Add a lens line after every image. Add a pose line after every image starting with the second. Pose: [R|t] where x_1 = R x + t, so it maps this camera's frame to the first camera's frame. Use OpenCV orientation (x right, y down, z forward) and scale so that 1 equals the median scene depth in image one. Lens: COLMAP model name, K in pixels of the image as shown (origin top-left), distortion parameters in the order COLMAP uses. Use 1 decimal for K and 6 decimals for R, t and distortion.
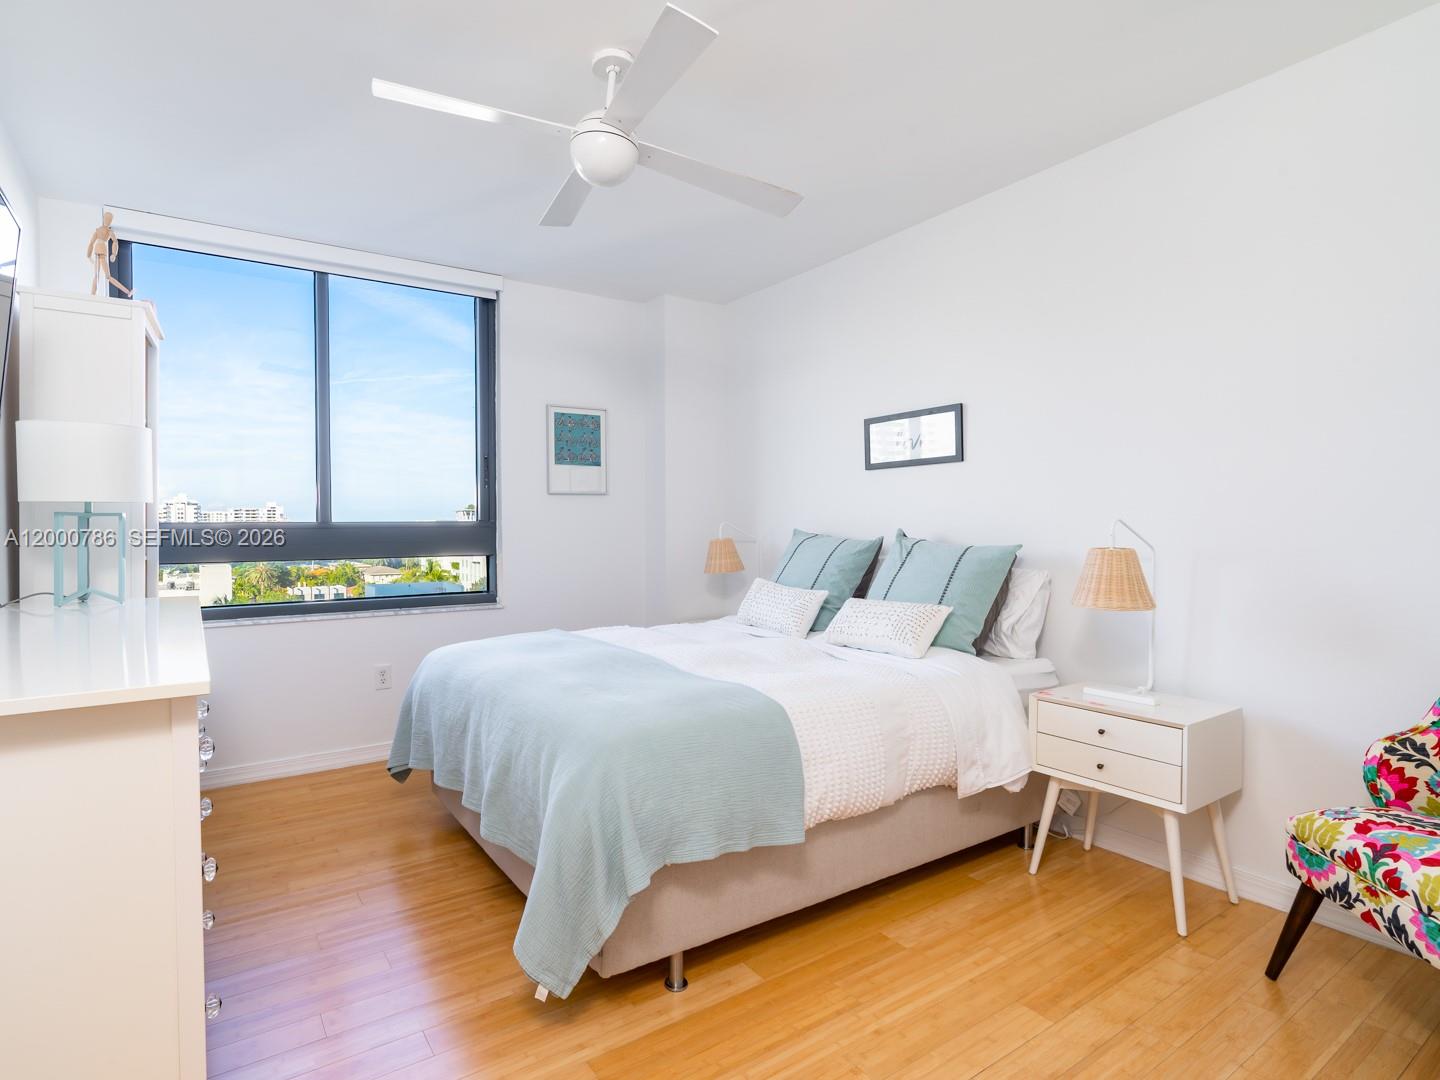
lens RADIAL K [[751.2, 0, 681.2], [0, 751.2, 540.7], [0, 0, 1]] dist [-0.001417, -0.000408]
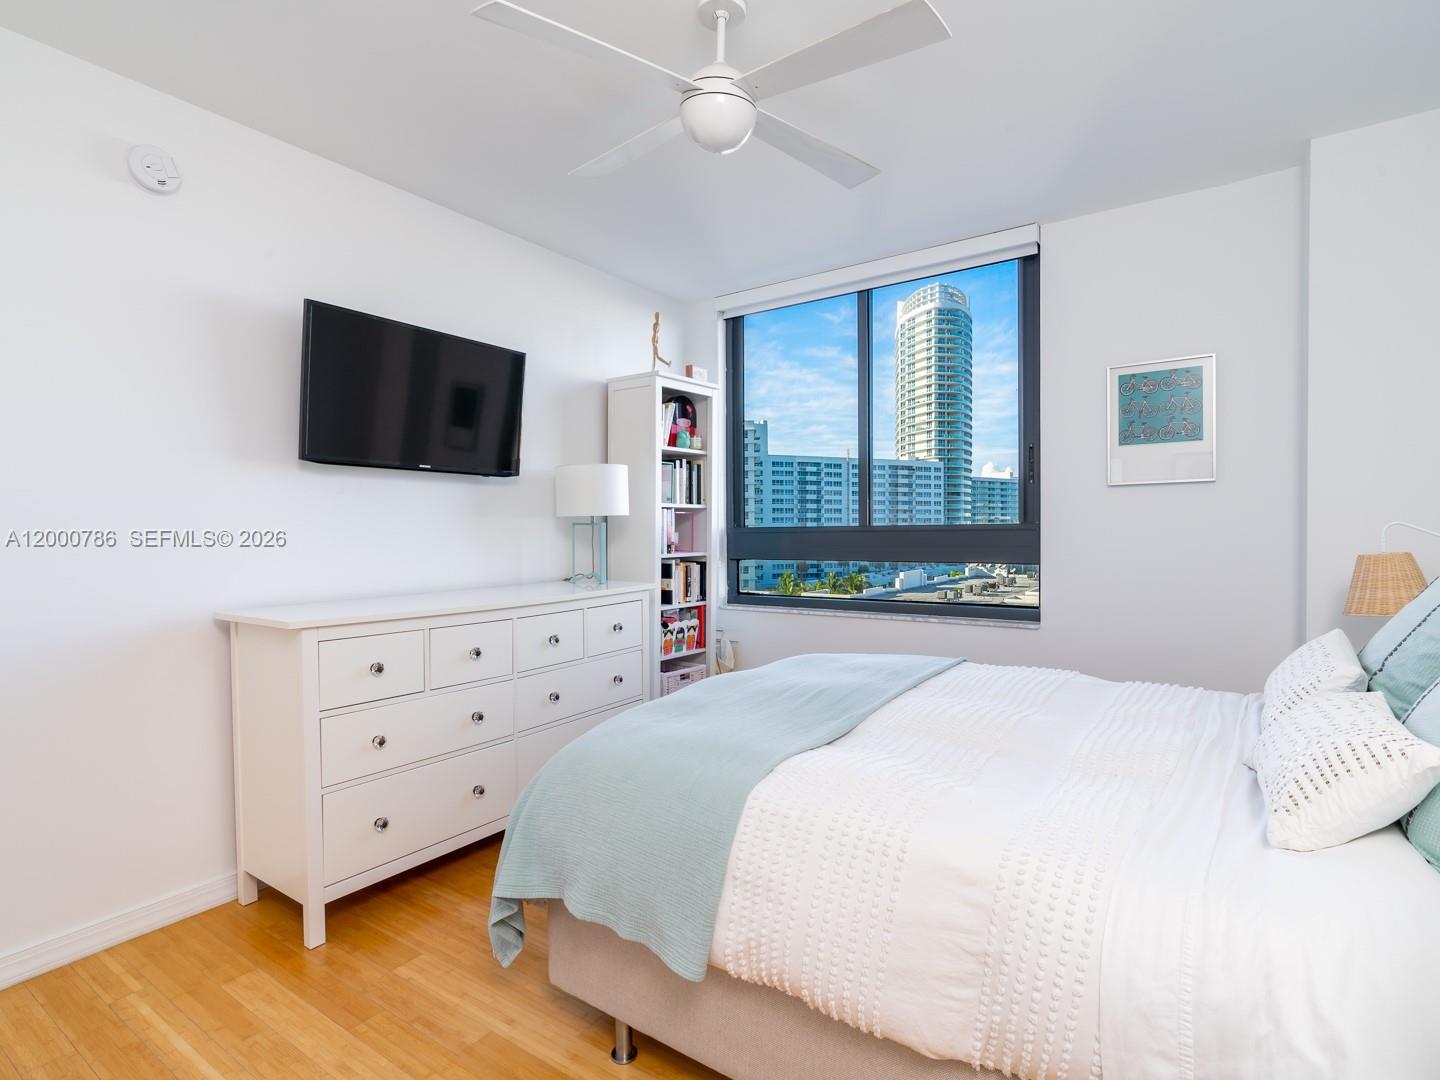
lens RADIAL K [[751.2, 0, 681.2], [0, 751.2, 540.7], [0, 0, 1]] dist [-0.001417, -0.000408]
pose [[0.356285, 0.014766, -0.934261, 0.389316], [-0.012435, 0.999861, 0.011061, -0.010892], [0.934295, 0.007677, 0.356419, 0.347260]]
